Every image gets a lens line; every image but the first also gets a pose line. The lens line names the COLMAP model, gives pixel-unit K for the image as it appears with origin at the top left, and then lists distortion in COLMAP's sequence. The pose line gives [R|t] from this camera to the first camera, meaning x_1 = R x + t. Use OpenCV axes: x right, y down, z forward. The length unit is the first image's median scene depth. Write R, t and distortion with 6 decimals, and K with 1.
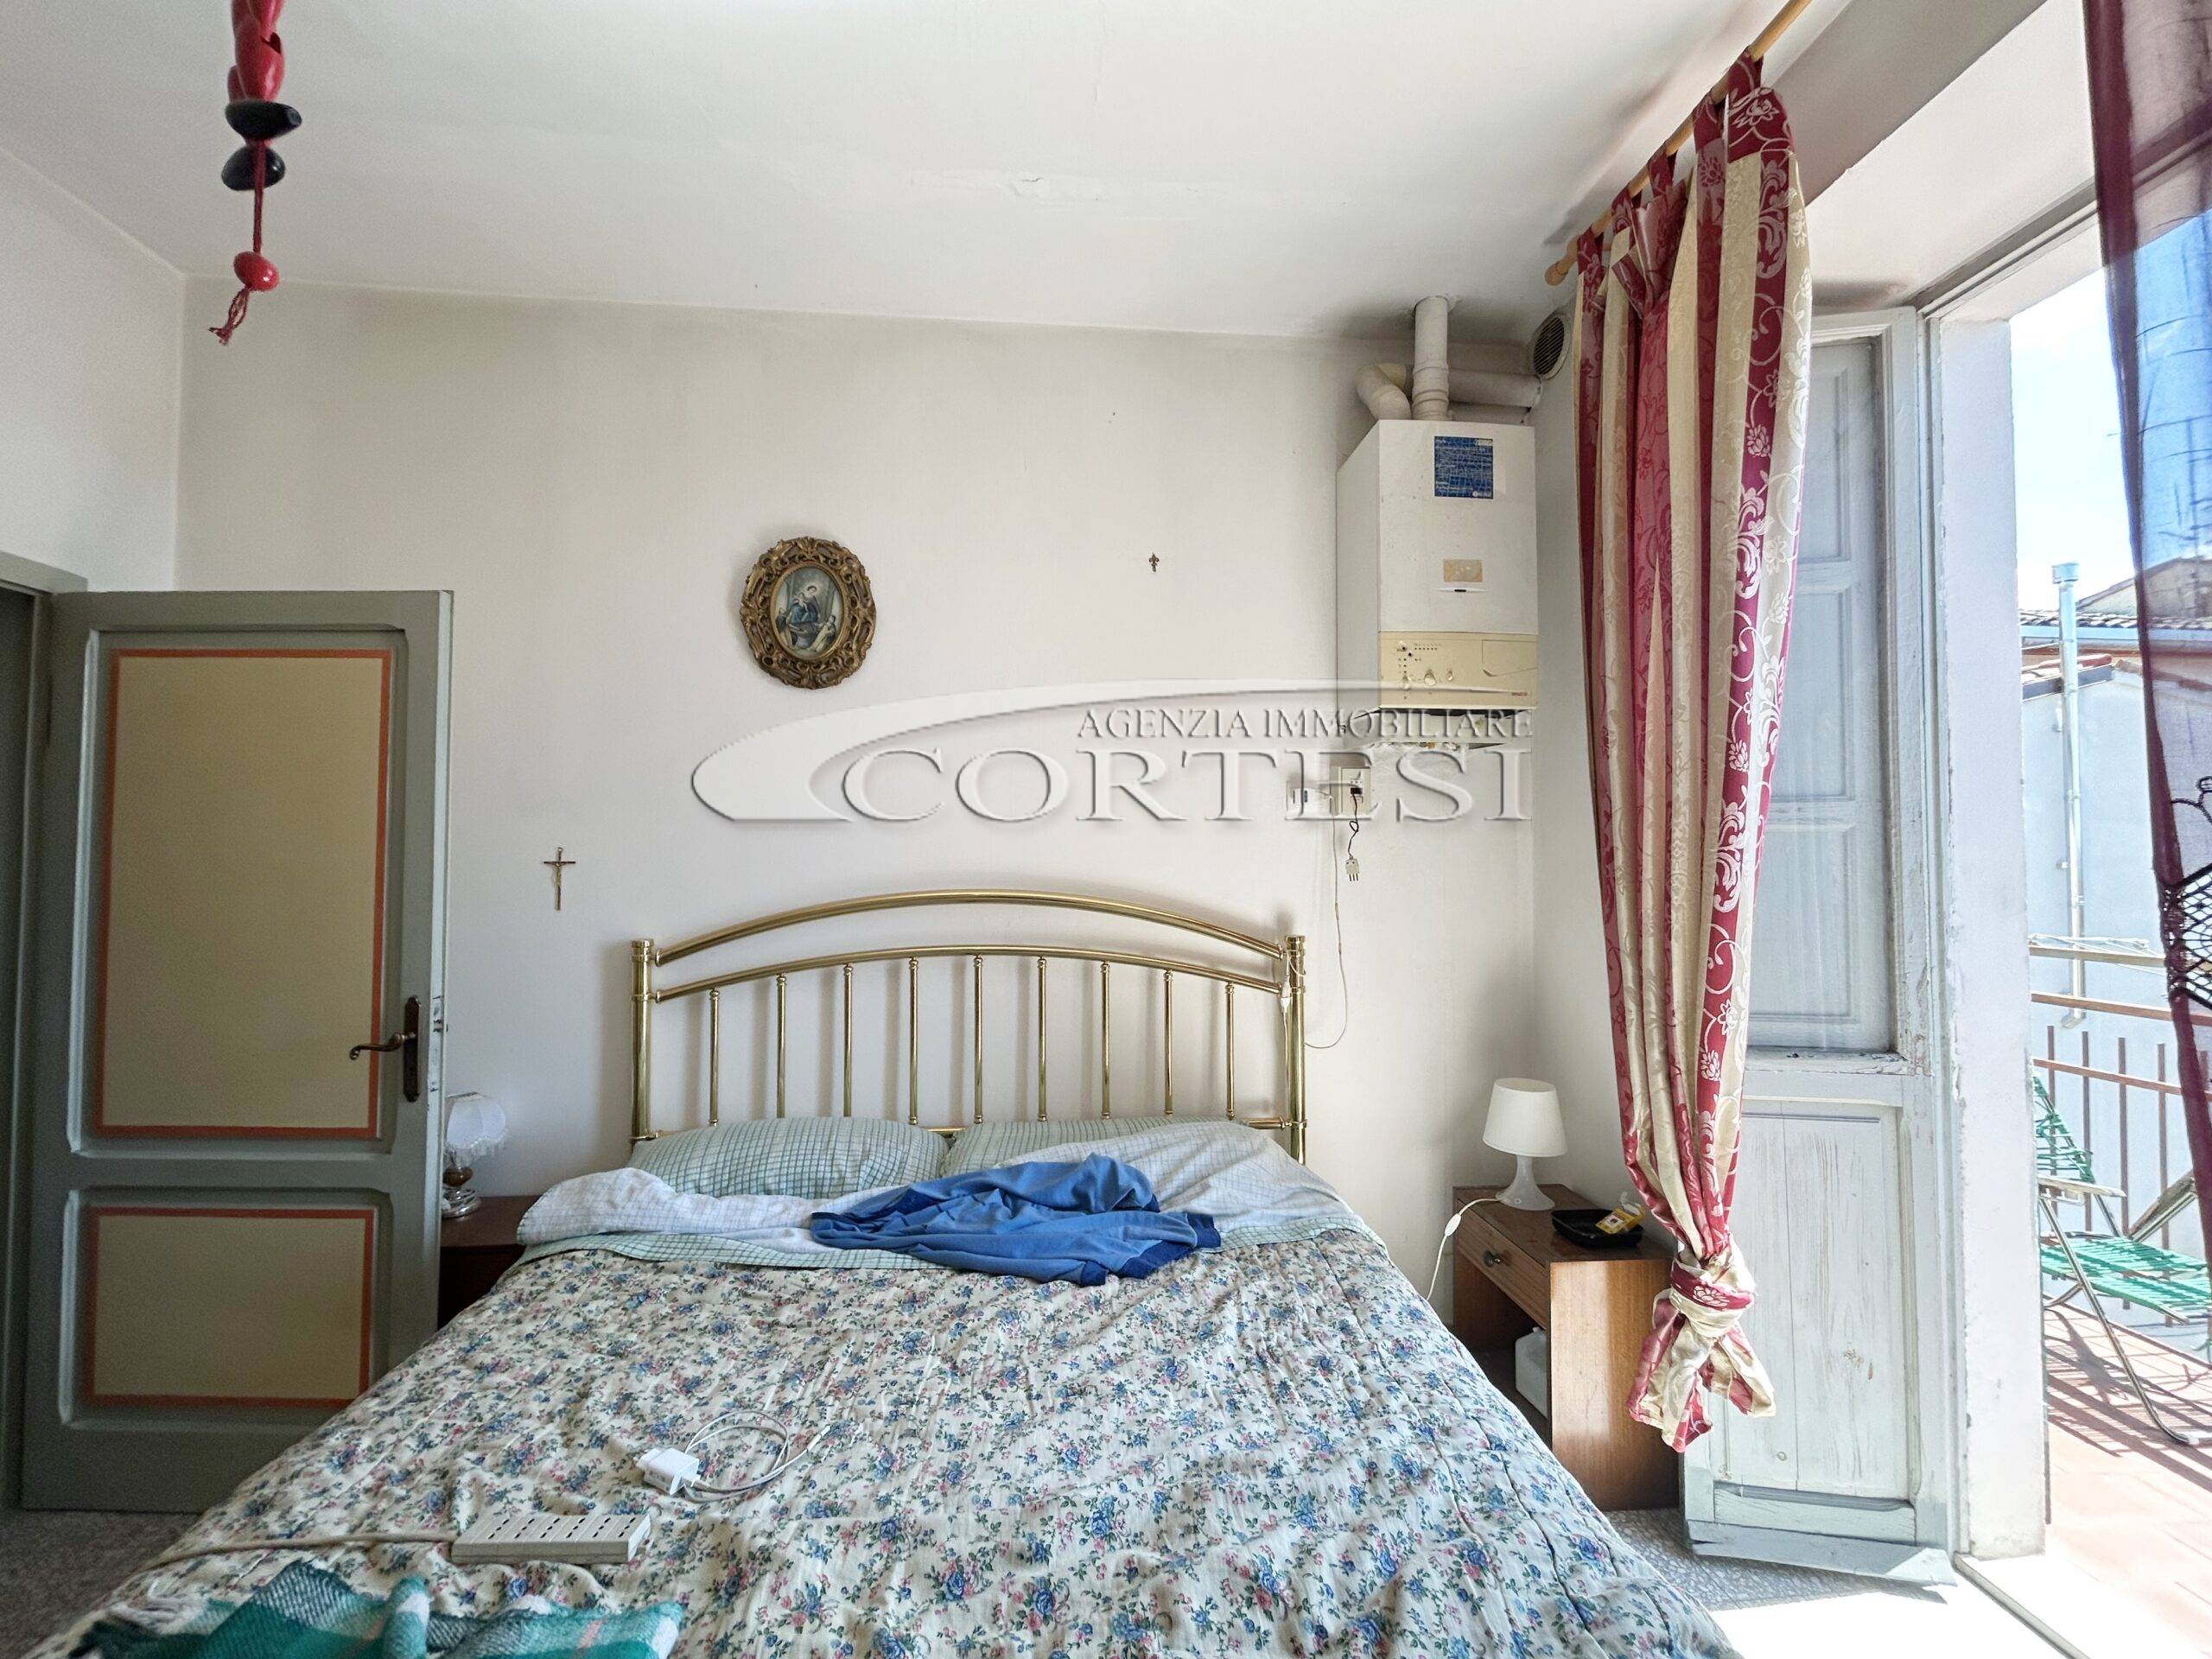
lens RADIAL K [[893.0, 0, 1111.9], [0, 893.0, 837.2], [0, 0, 1]] dist [-0.000696, 0.000041]
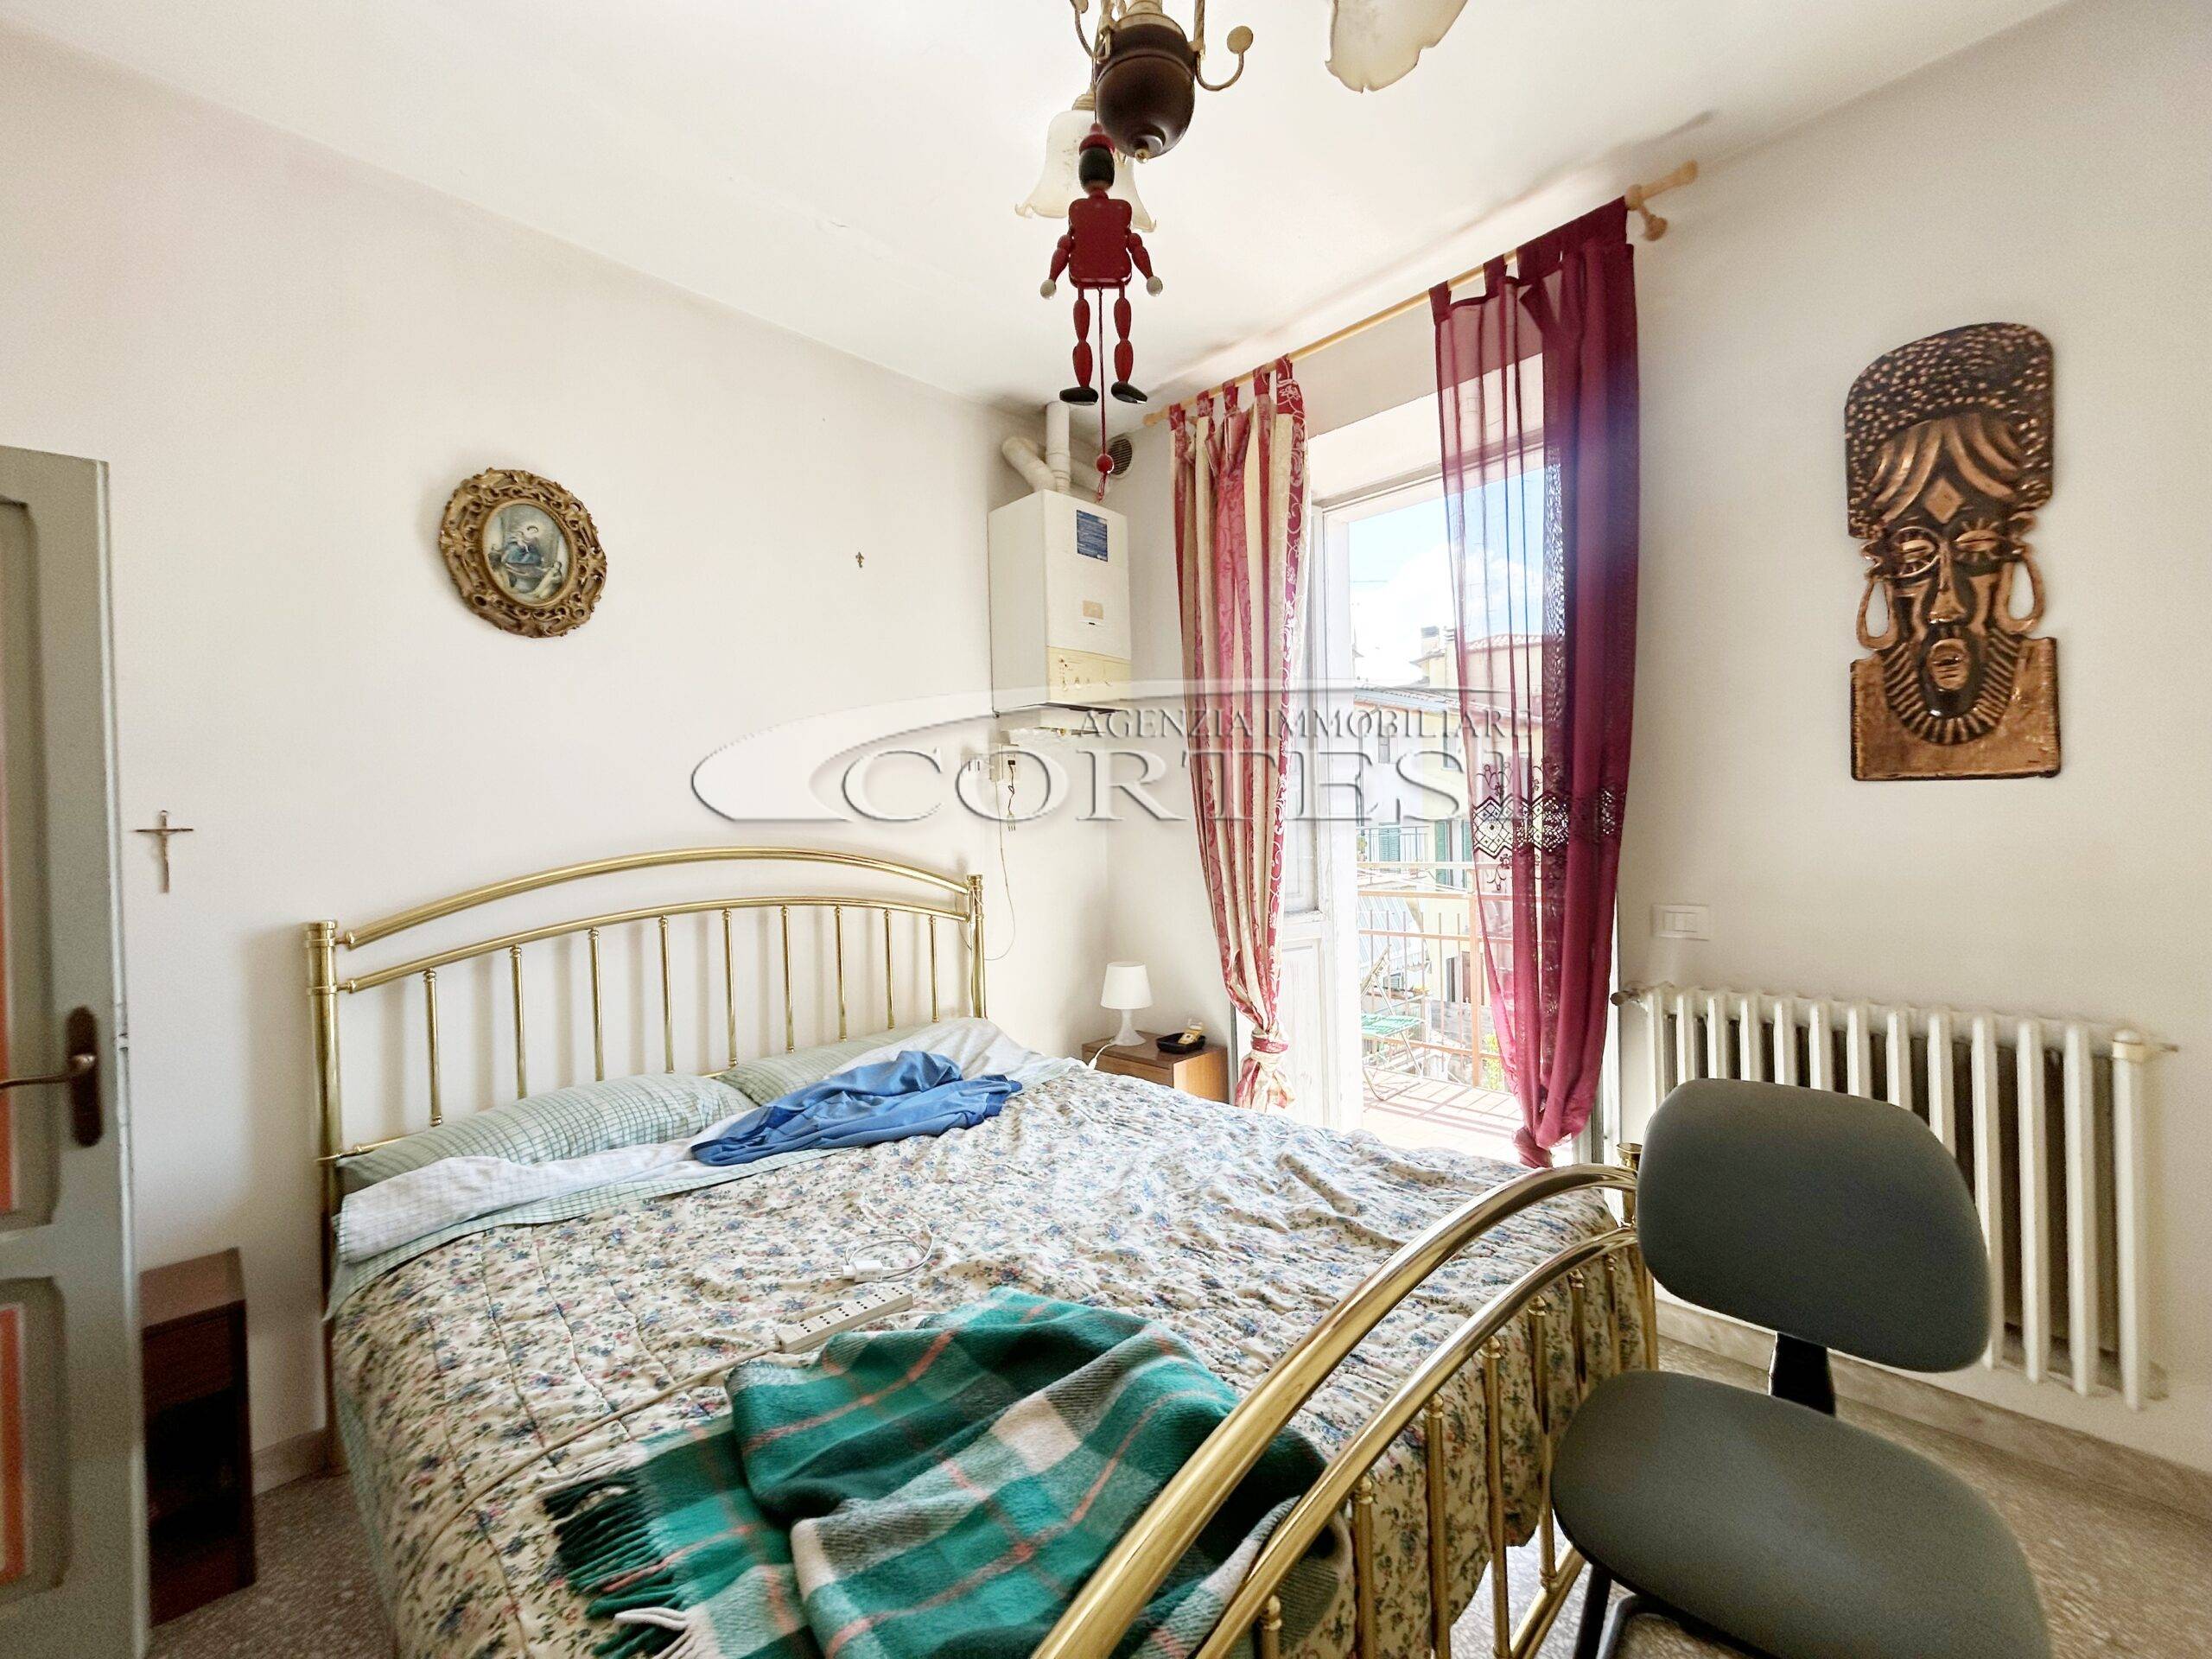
lens RADIAL K [[890.1, 0, 1109.5], [0, 890.1, 835.1], [0, 0, 1]] dist [-0.001204, 0.000276]
pose [[0.759974, -0.027765, 0.649361, -0.648567], [0.010328, 0.999477, 0.030648, 0.022914], [-0.649872, -0.016585, 0.759863, -0.127226]]
